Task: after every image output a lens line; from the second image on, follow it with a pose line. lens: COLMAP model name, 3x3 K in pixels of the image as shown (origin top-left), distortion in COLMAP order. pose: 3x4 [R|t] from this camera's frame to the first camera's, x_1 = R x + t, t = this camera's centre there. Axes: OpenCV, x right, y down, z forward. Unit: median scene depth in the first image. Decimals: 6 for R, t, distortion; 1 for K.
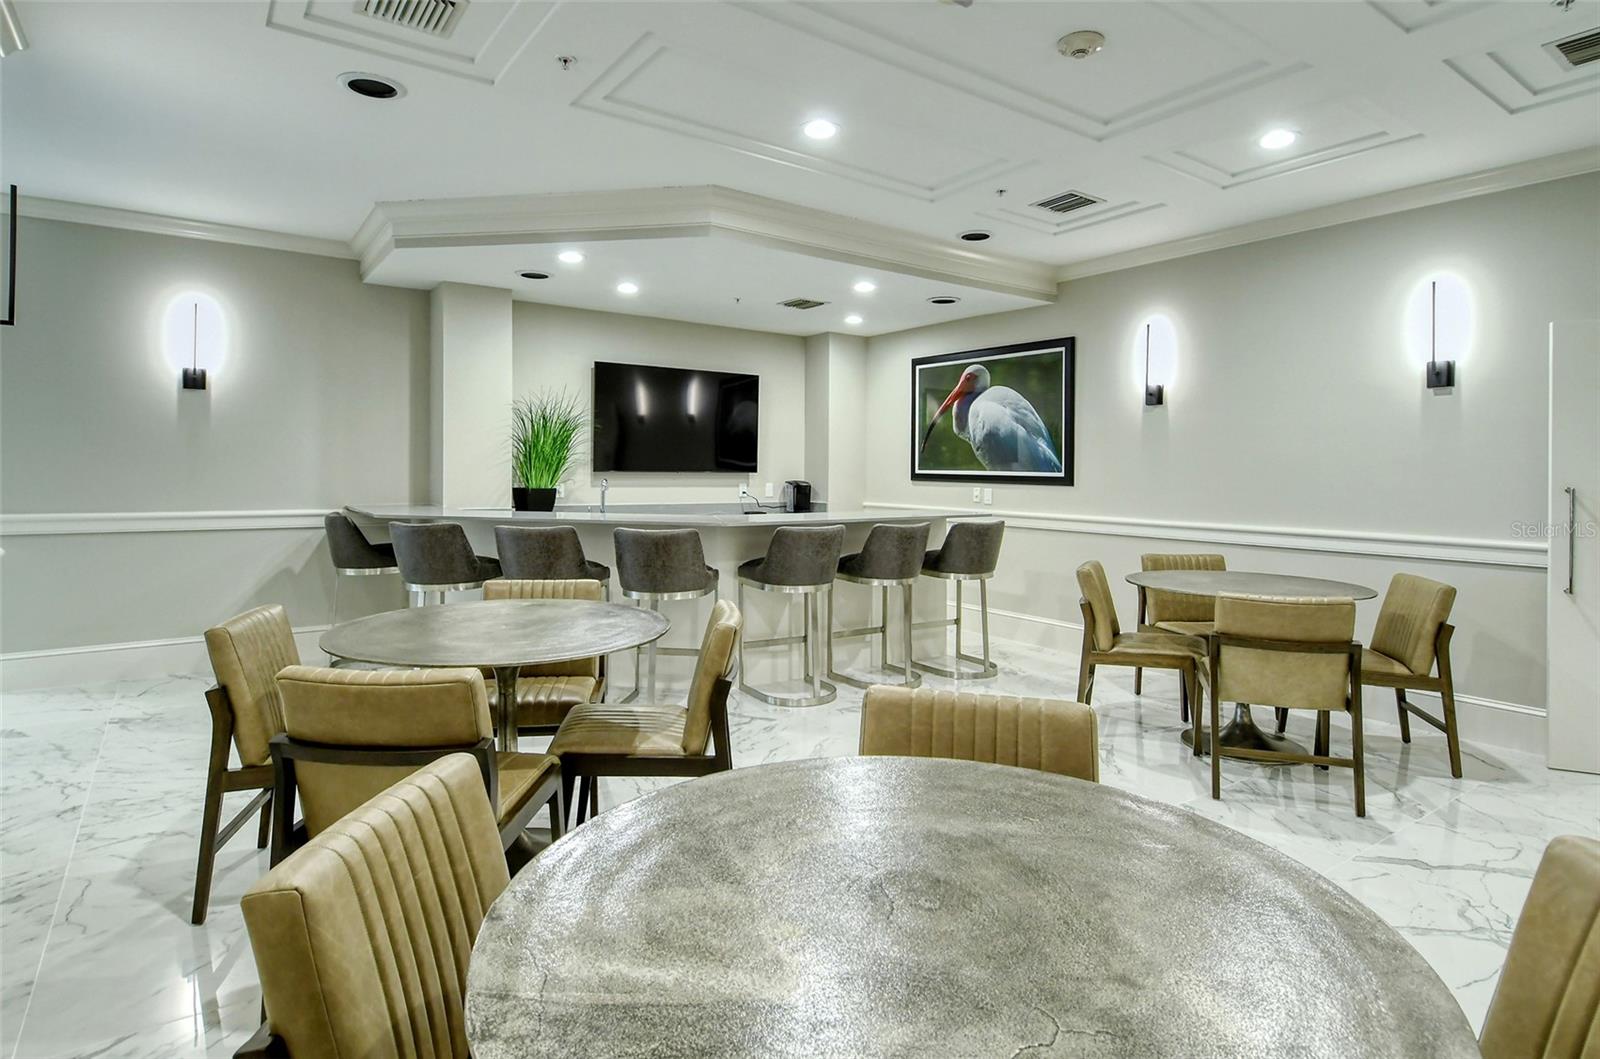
lens RADIAL K [[855.8, 0, 826.0], [0, 855.8, 474.5], [0, 0, 1]] dist [-0.003844, -0.000128]
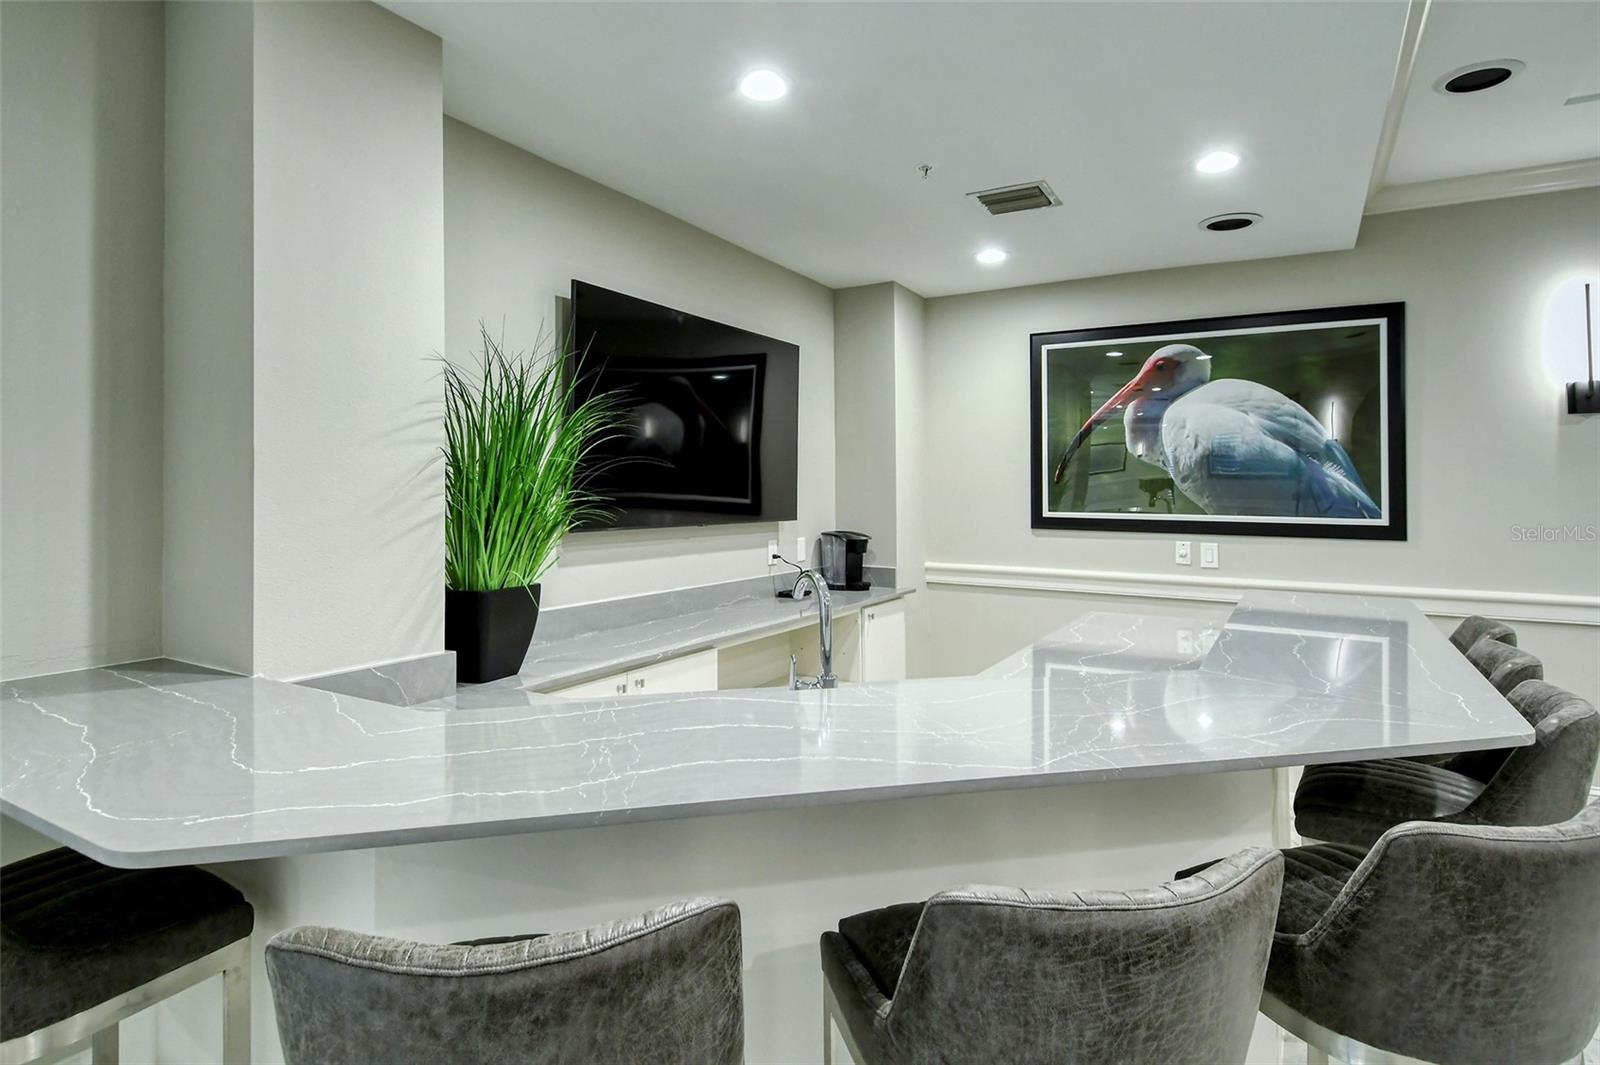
lens RADIAL K [[844.2, 0, 805.2], [0, 844.2, 485.4], [0, 0, 1]] dist [0.003395, -0.001572]
pose [[0.917593, -0.003593, 0.397506, -0.326629], [0.006968, 0.999951, -0.007046, -0.023186], [-0.397461, 0.009235, 0.917573, 0.551162]]
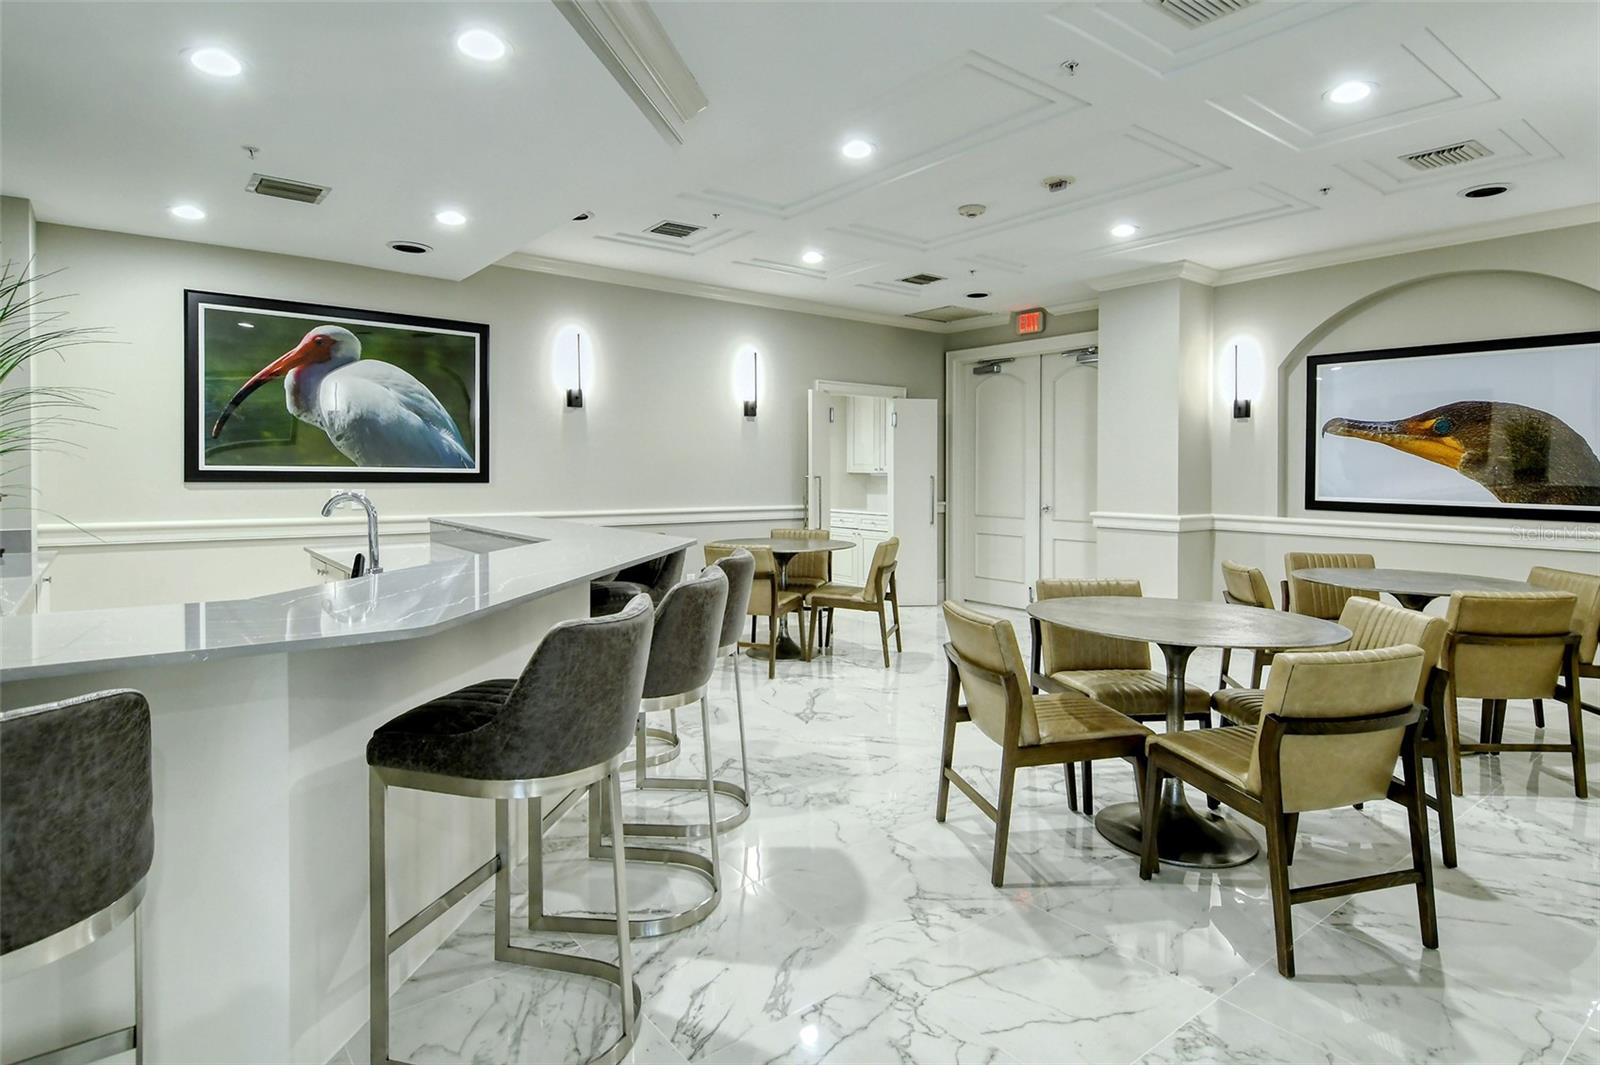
lens RADIAL K [[844.2, 0, 800.5], [0, 844.2, 466.5], [0, 0, 1]] dist [0.003395, -0.001572]
pose [[-0.036027, -0.007462, 0.999323, -0.596203], [-0.003356, 0.999967, 0.007345, -0.011297], [-0.999345, -0.003089, -0.036051, 0.625282]]
